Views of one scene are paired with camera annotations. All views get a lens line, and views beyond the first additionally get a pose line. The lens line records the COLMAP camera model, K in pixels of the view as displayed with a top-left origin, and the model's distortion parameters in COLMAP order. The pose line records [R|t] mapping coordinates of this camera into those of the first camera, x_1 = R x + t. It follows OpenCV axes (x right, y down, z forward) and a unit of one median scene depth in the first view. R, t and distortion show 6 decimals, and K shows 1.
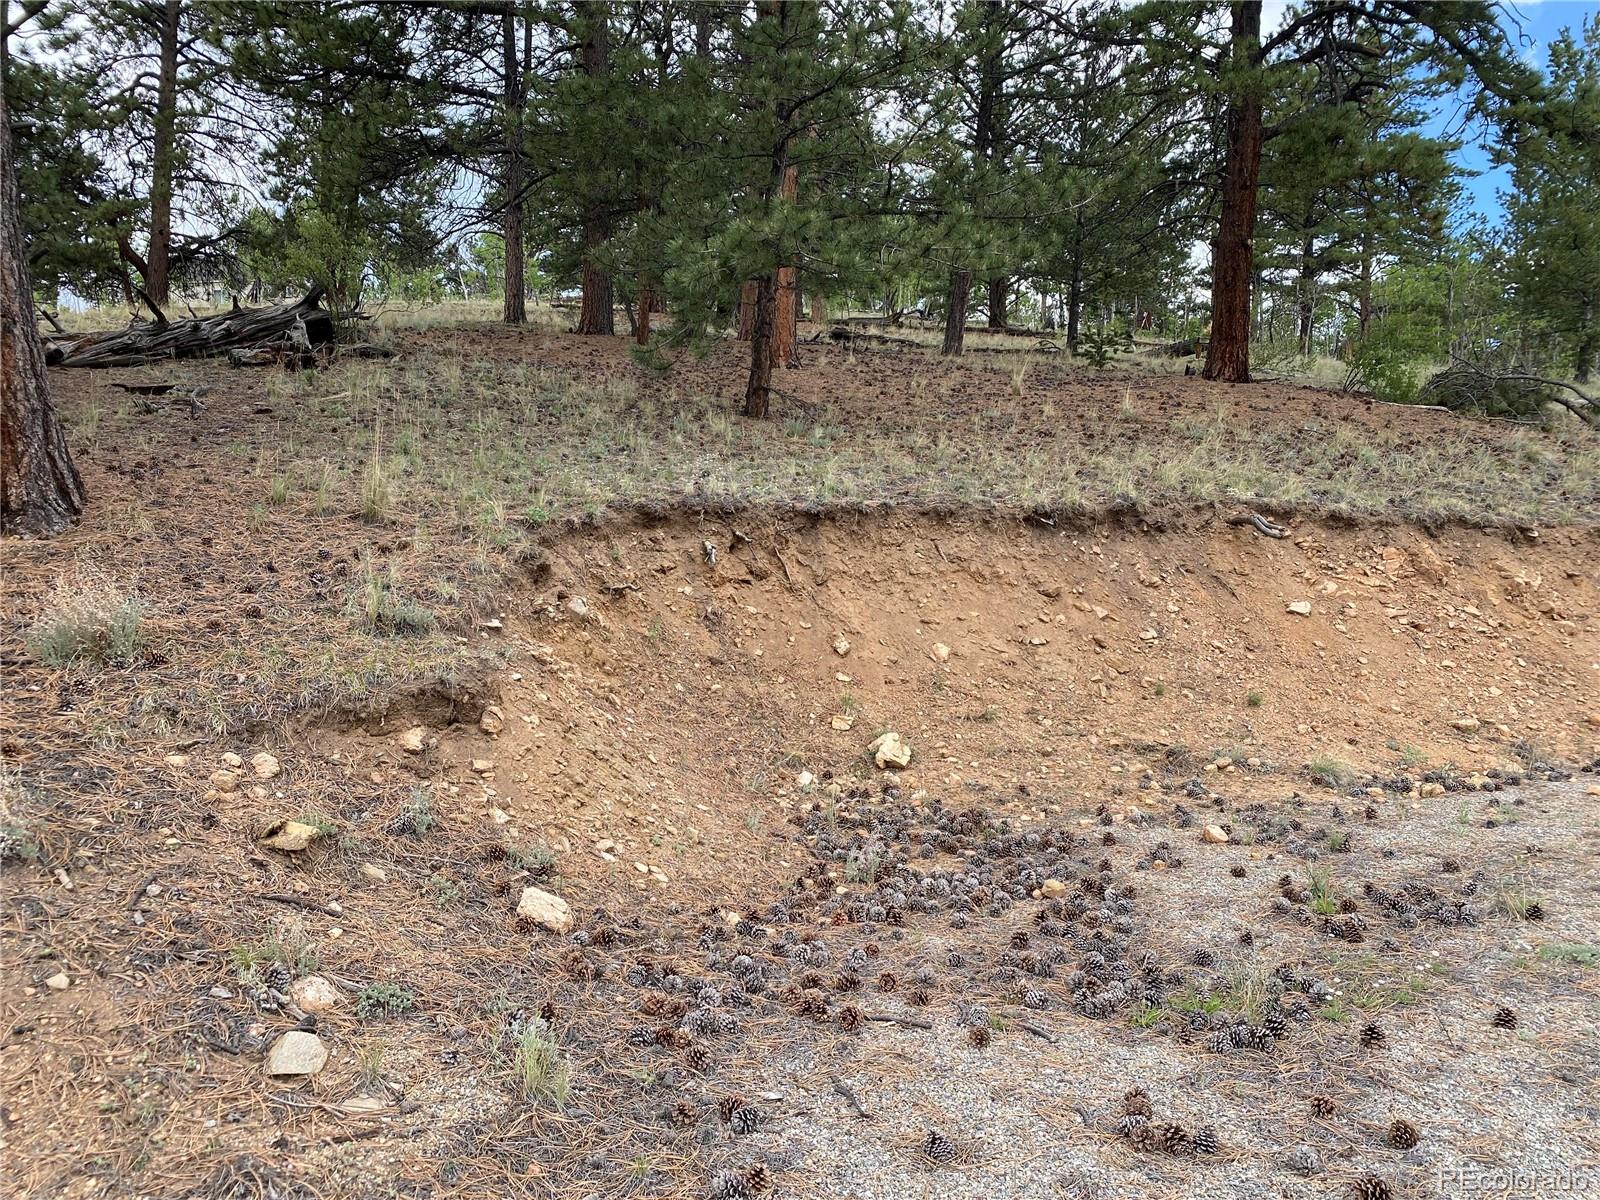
lens RADIAL K [[1201.8, 0, 800.0], [0, 1201.8, 600.0], [0, 0, 1]] dist [0.045110, -0.052744]
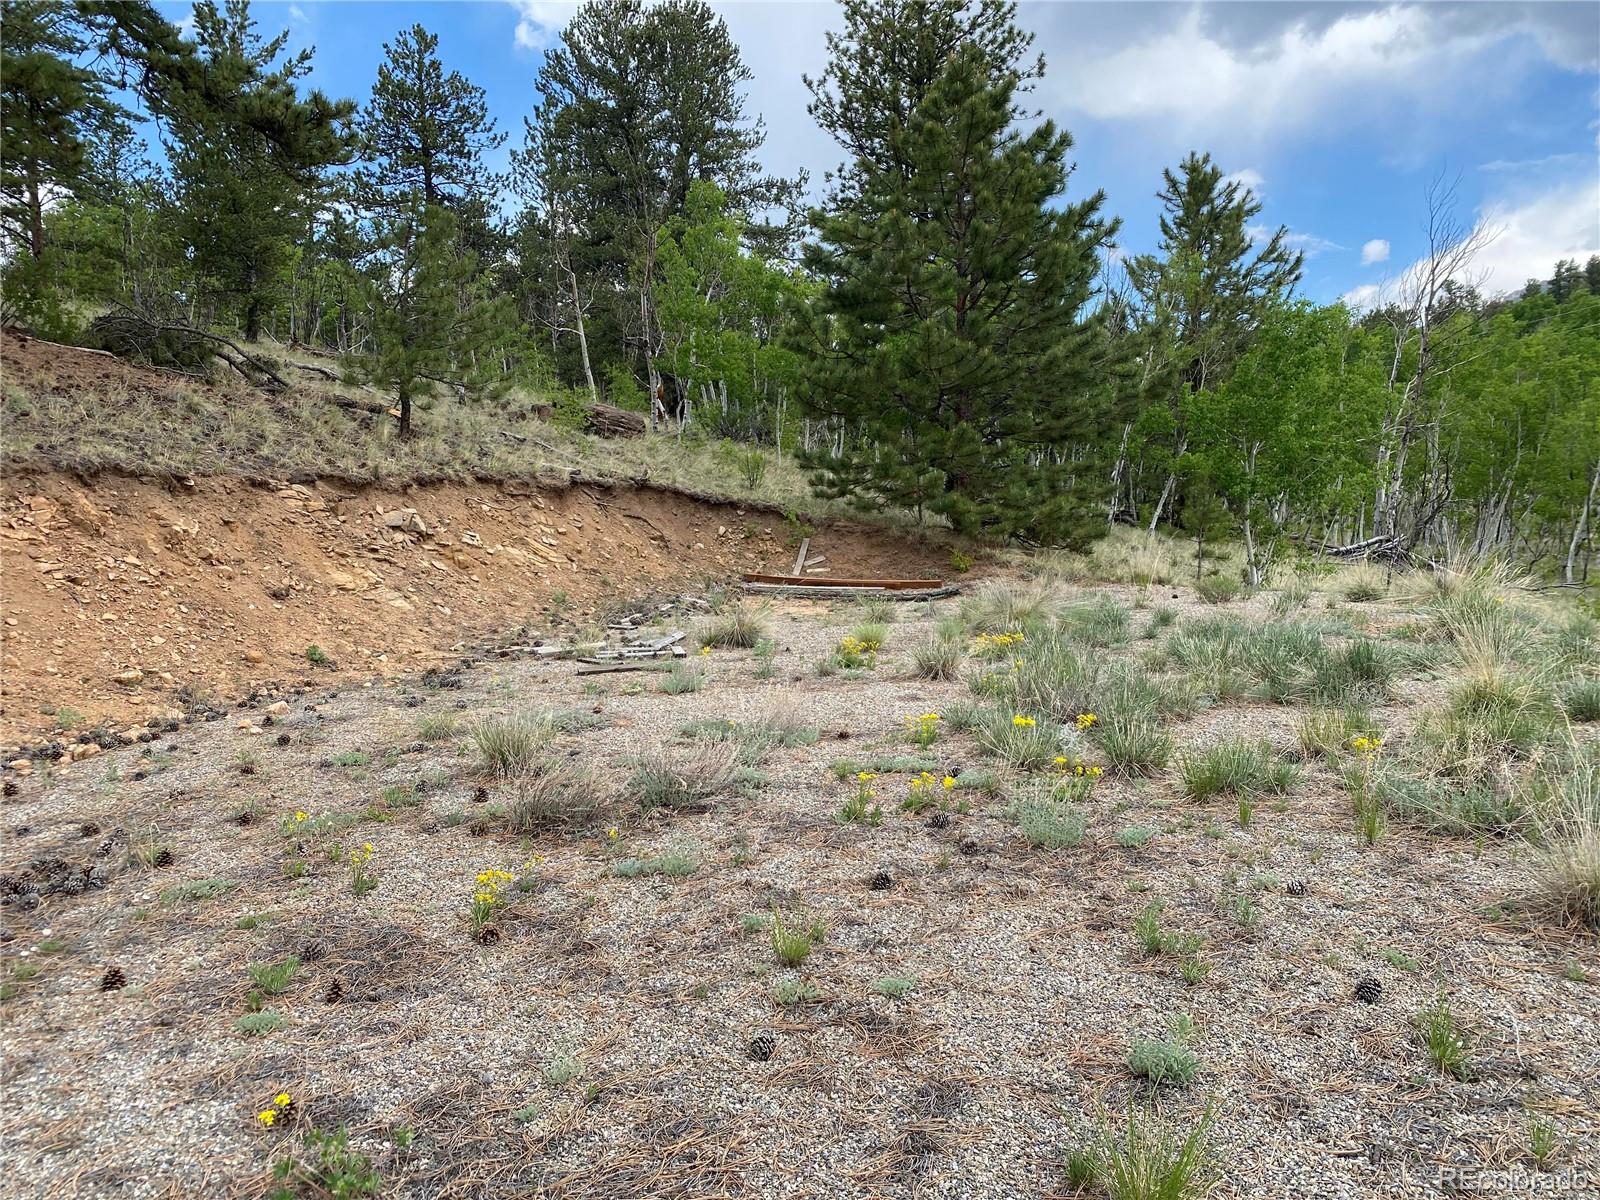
lens RADIAL K [[1190.2, 0, 800.0], [0, 1190.2, 600.0], [0, 0, 1]] dist [0.001420, -0.006597]
pose [[0.575383, -0.079648, 0.813997, 0.077852], [0.046333, 0.996823, 0.064787, 0.003070], [-0.816571, 0.000437, 0.577245, 0.001048]]
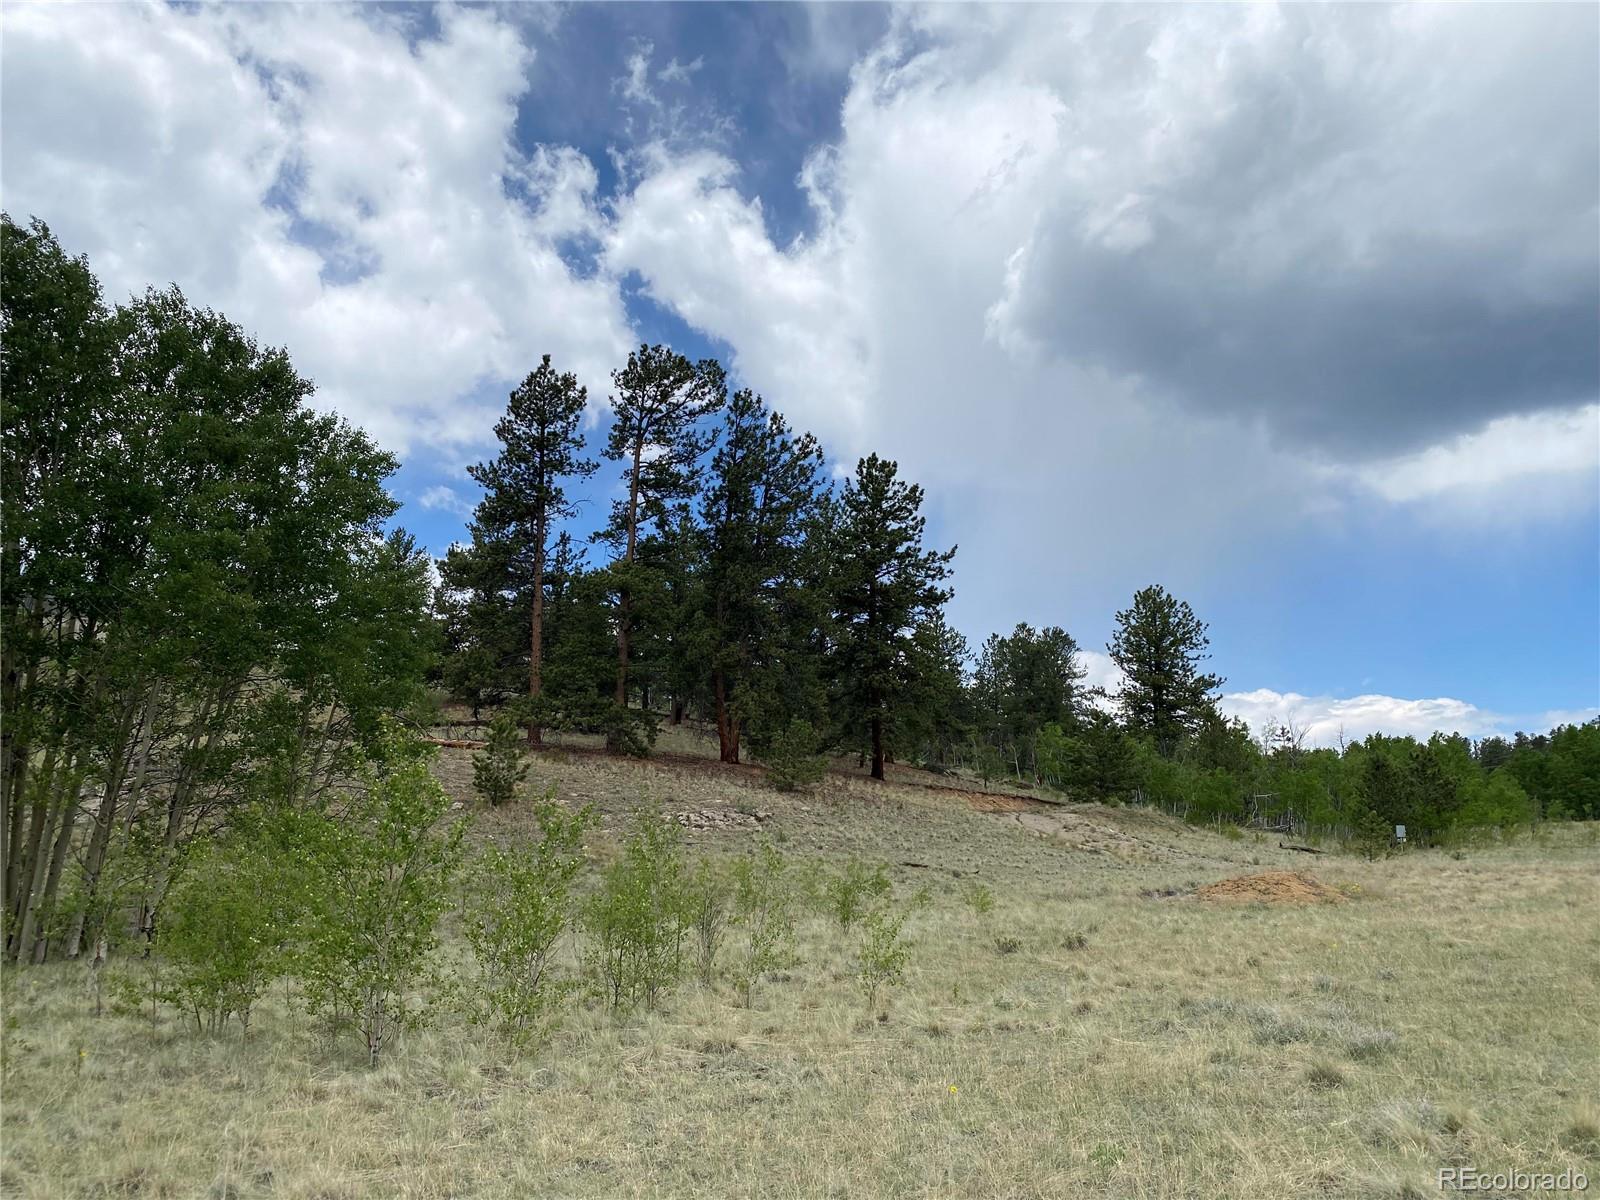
lens RADIAL K [[1190.2, 0, 800.0], [0, 1190.2, 600.0], [0, 0, 1]] dist [0.001420, -0.006597]
pose [[0.811582, 0.145455, 0.565843, -2.021017], [0.002224, 0.967736, -0.251956, 0.297929], [-0.584235, 0.205741, 0.785073, -1.994215]]
